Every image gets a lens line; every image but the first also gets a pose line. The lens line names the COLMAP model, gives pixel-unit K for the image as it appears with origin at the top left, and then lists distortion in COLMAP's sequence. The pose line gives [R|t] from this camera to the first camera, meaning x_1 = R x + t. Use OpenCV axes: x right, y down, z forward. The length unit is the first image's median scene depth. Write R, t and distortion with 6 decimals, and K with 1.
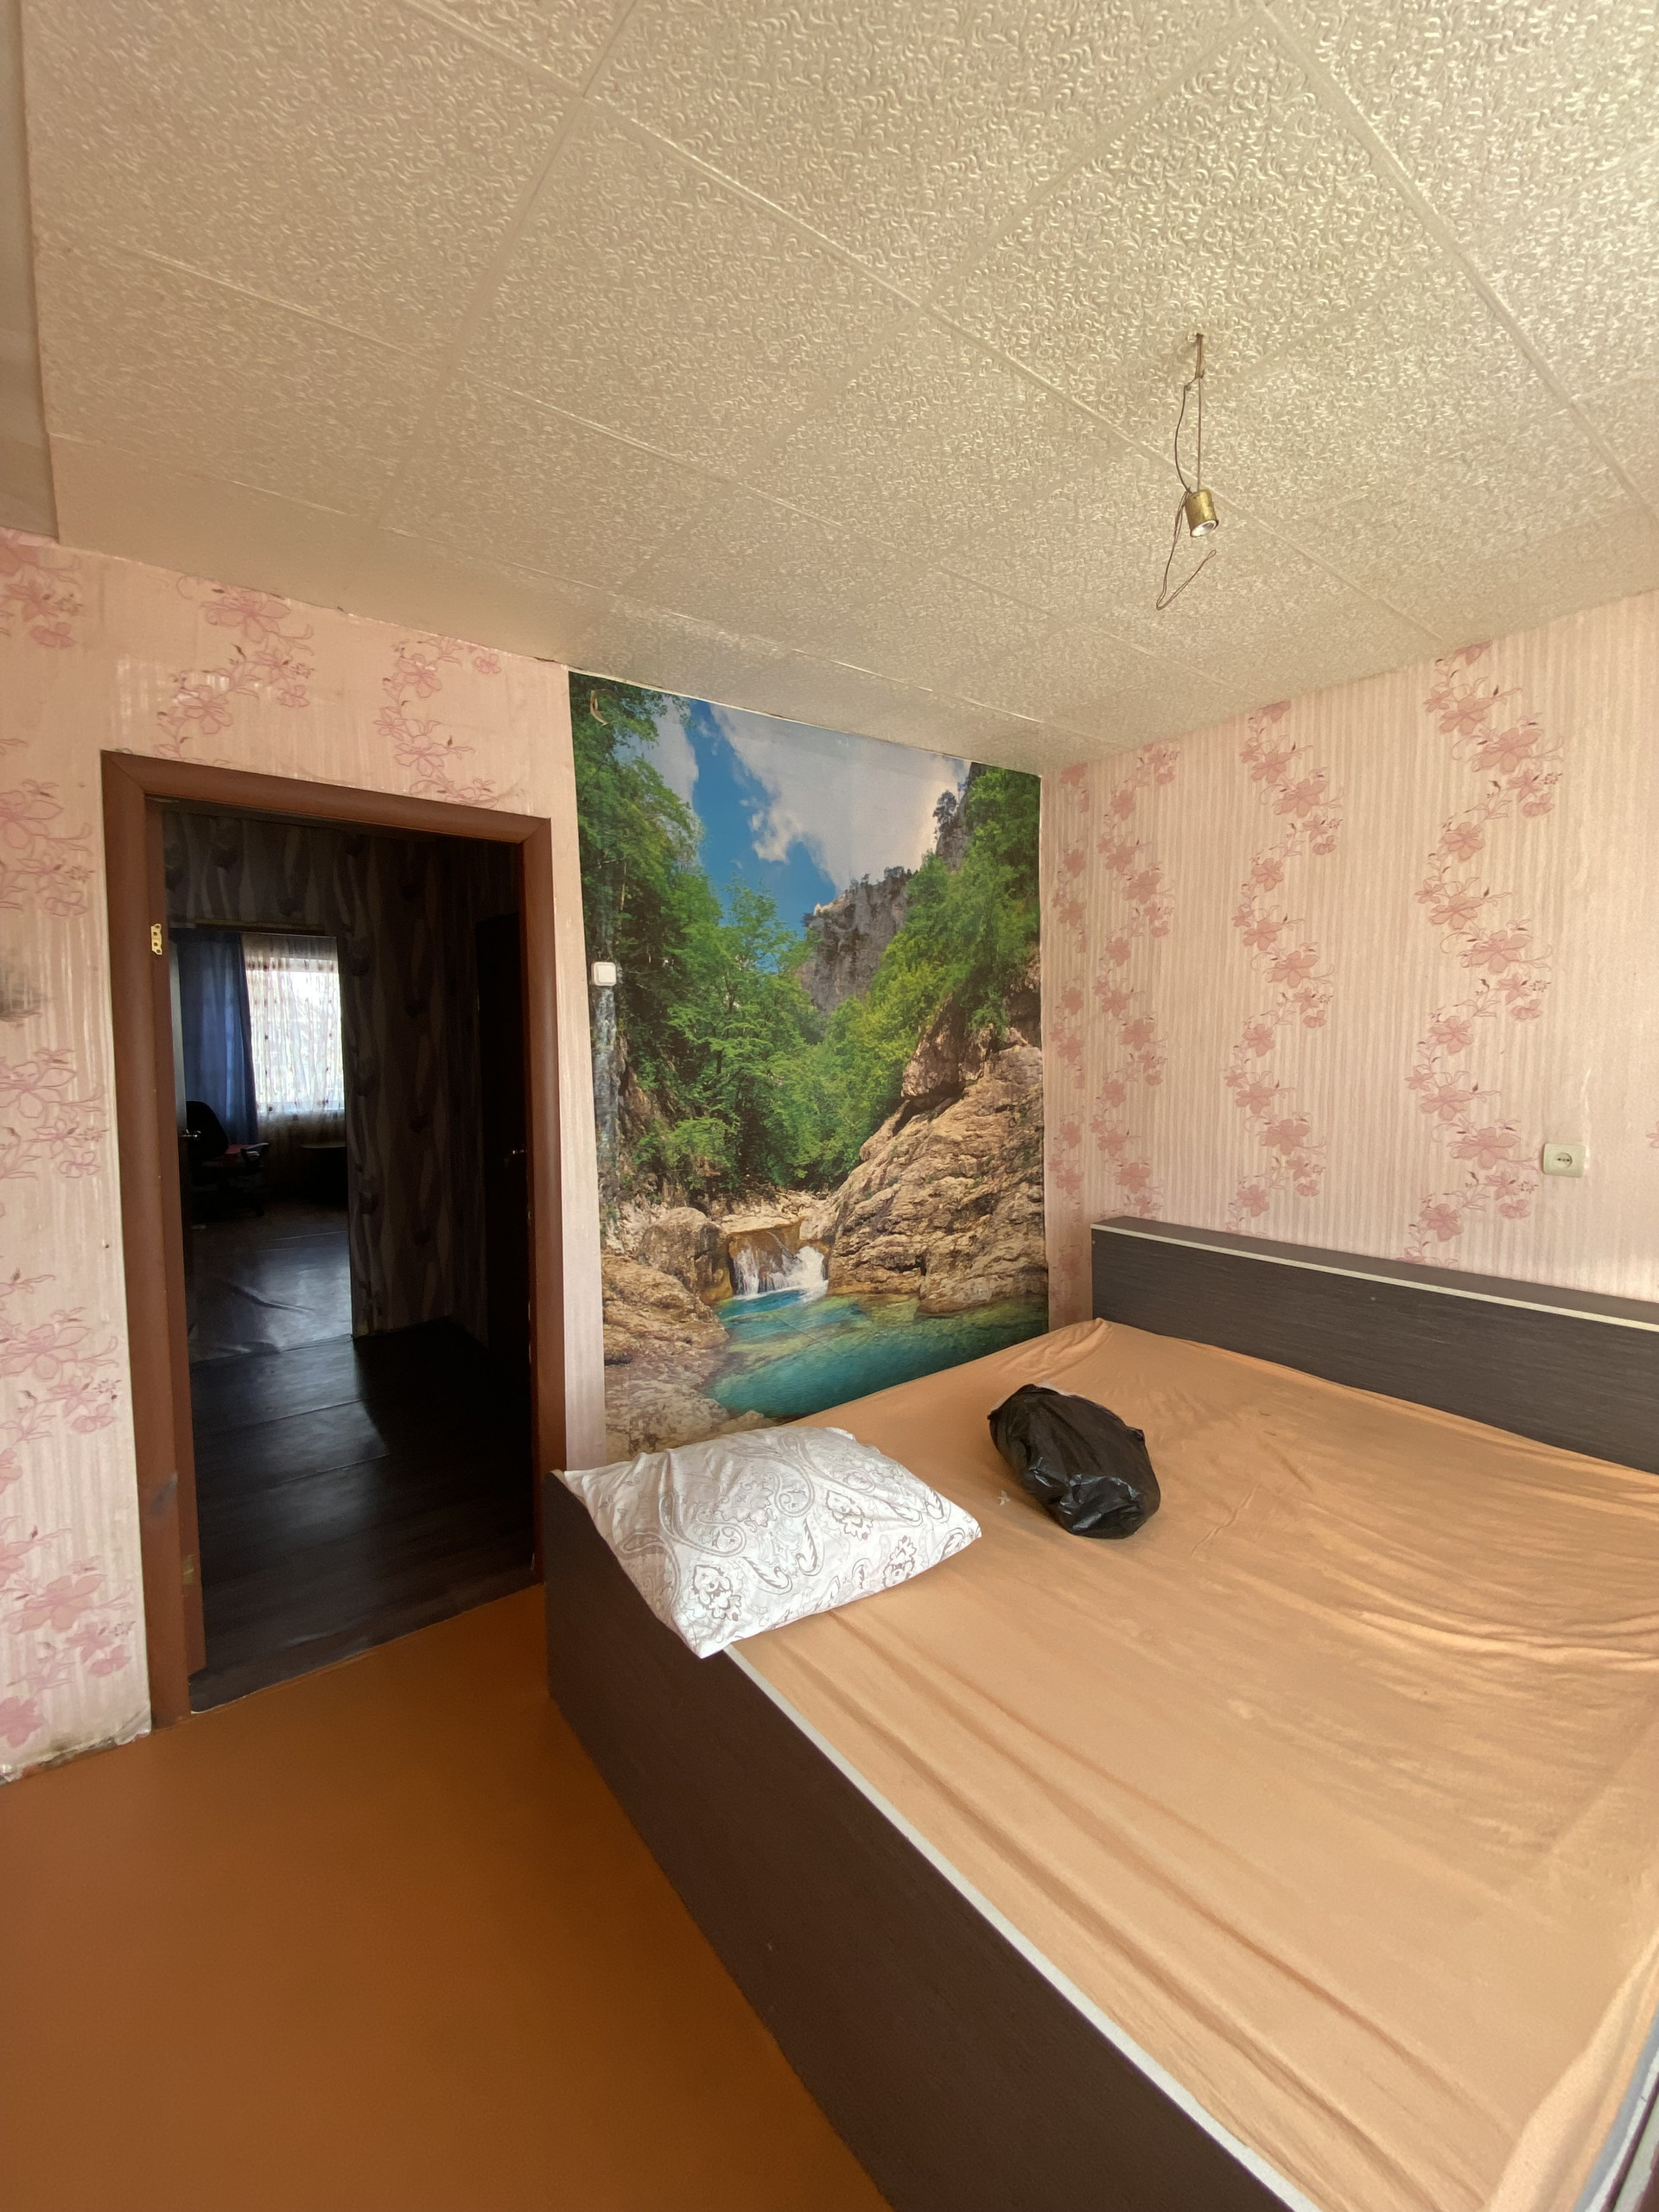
lens RADIAL K [[907.5, 0, 825.7], [0, 907.5, 1095.5], [0, 0, 1]] dist [0.031924, -0.023795]
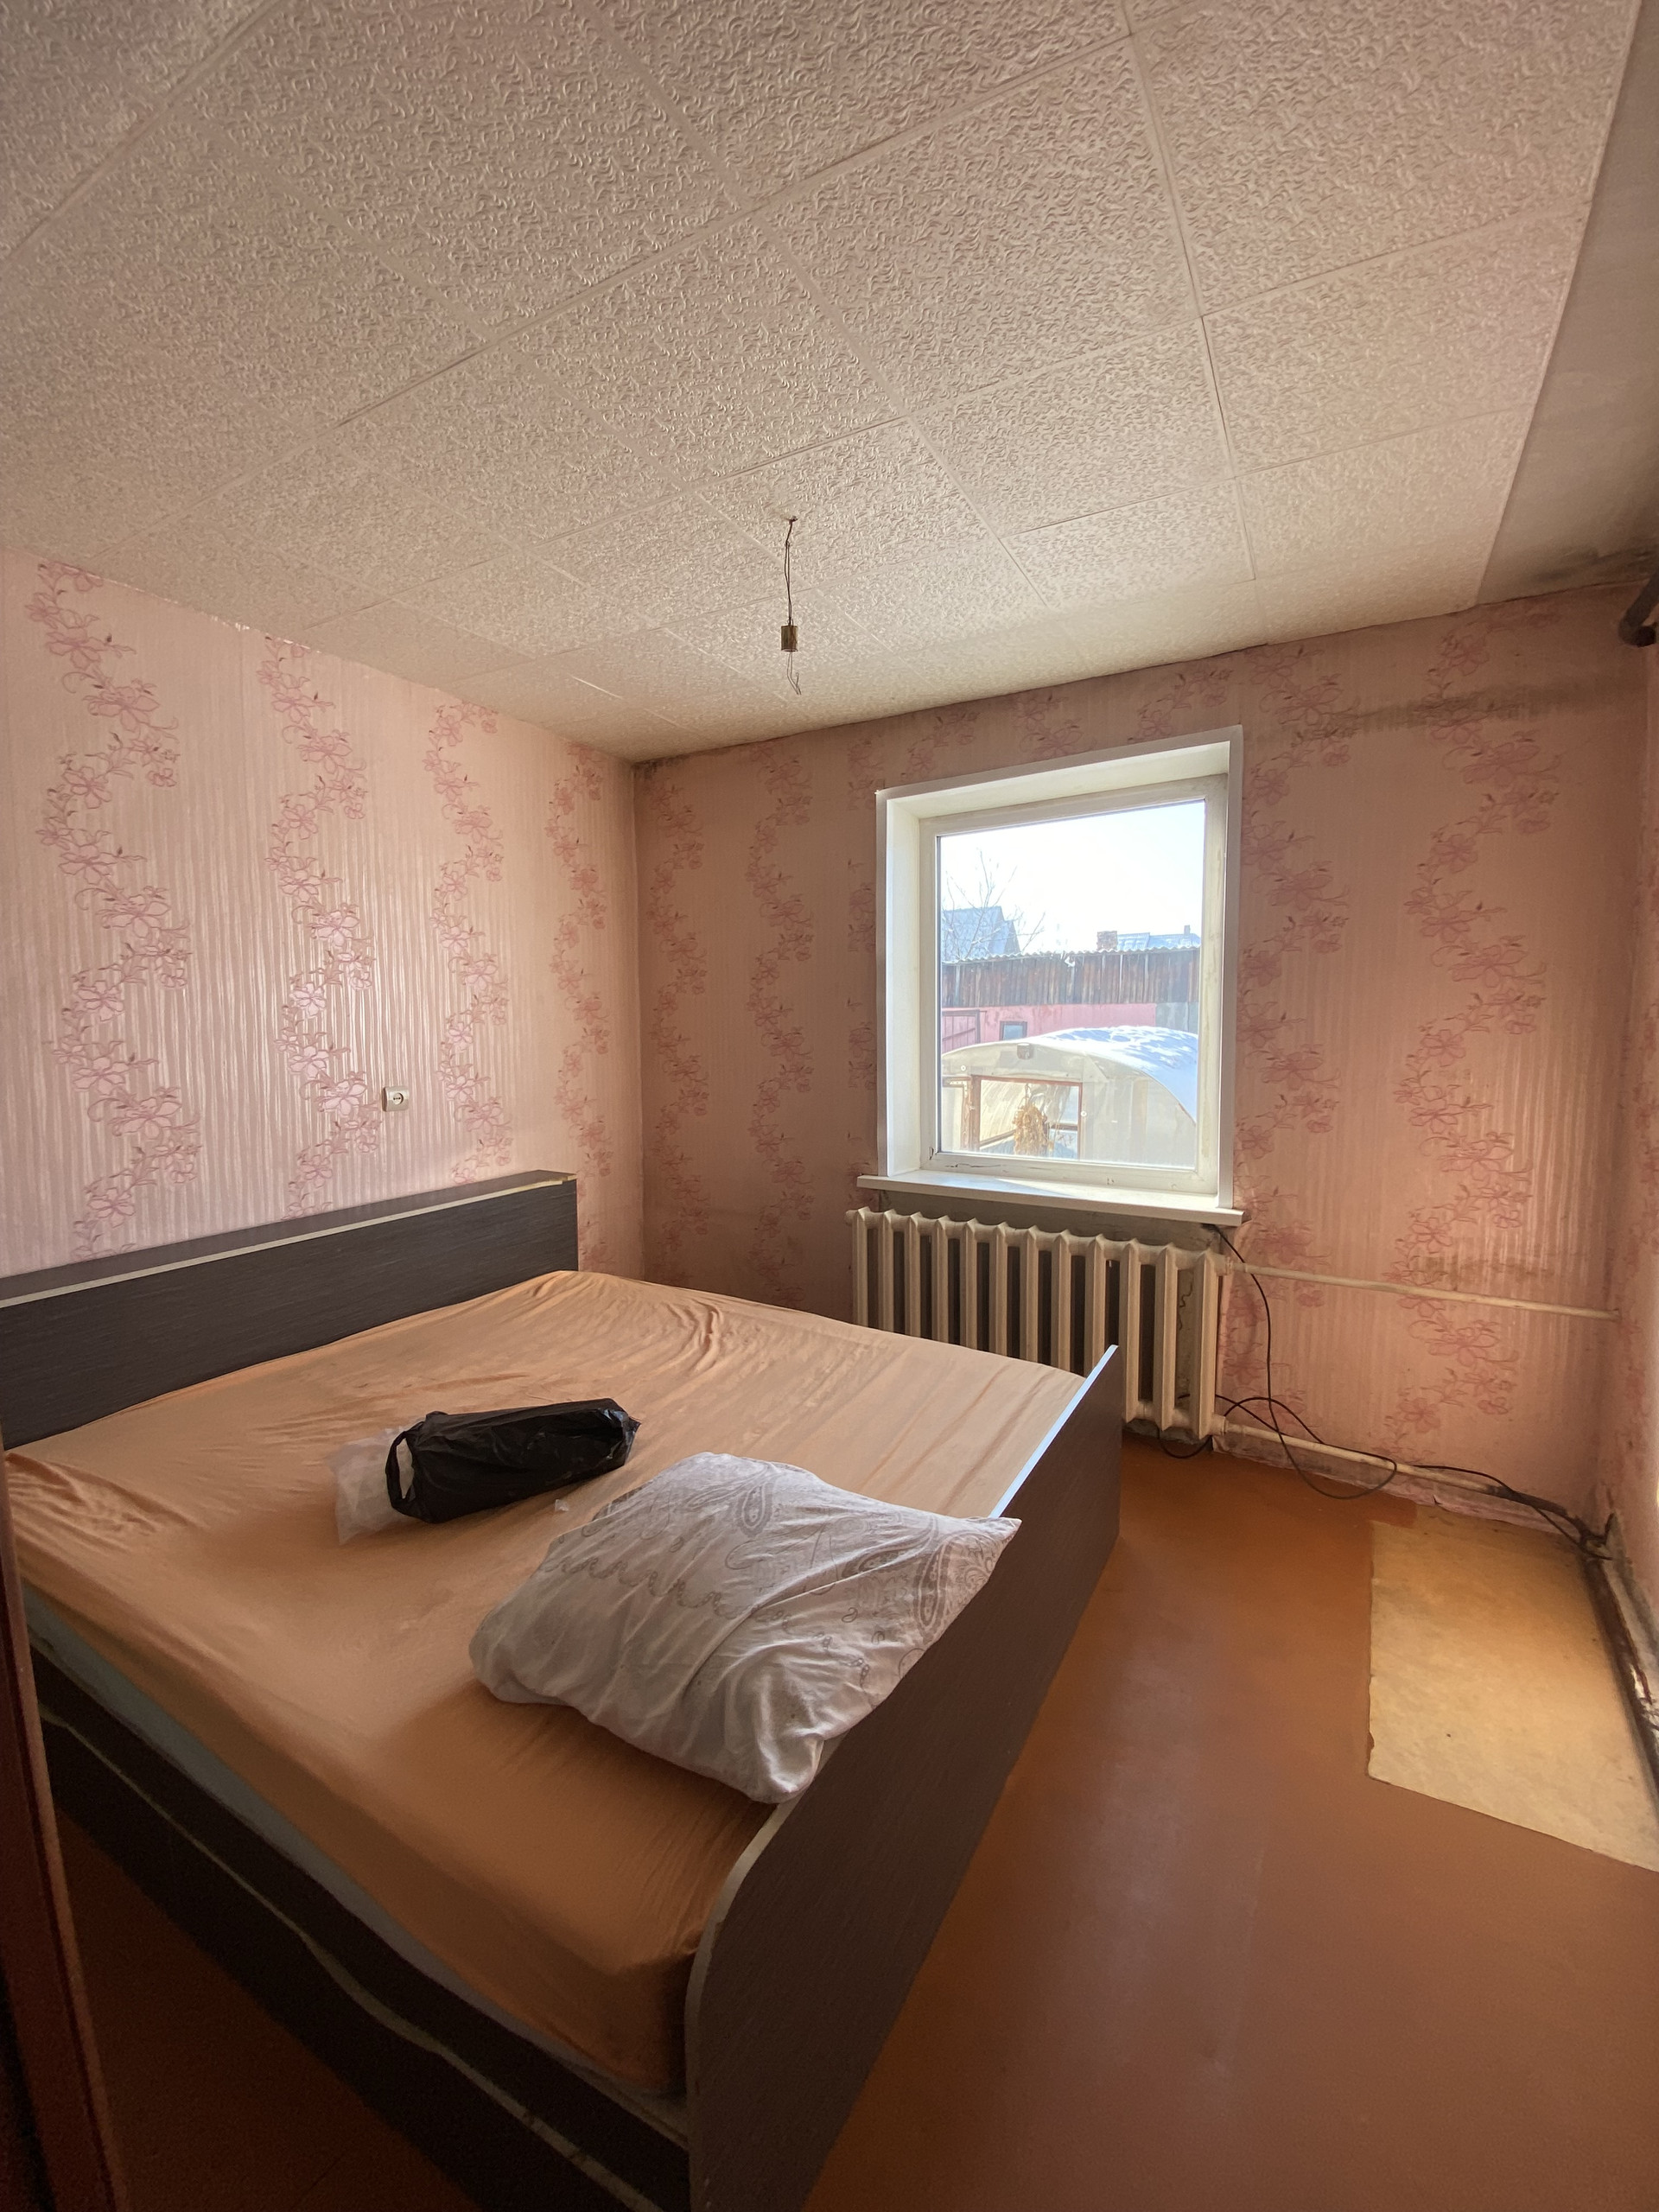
lens RADIAL K [[907.5, 0, 825.7], [0, 907.5, 1095.5], [0, 0, 1]] dist [0.031924, -0.023795]
pose [[-0.388009, -0.066398, 0.919261, -0.770136], [0.070658, 0.992323, 0.101499, -0.026446], [-0.918943, 0.104336, -0.380339, 1.180510]]
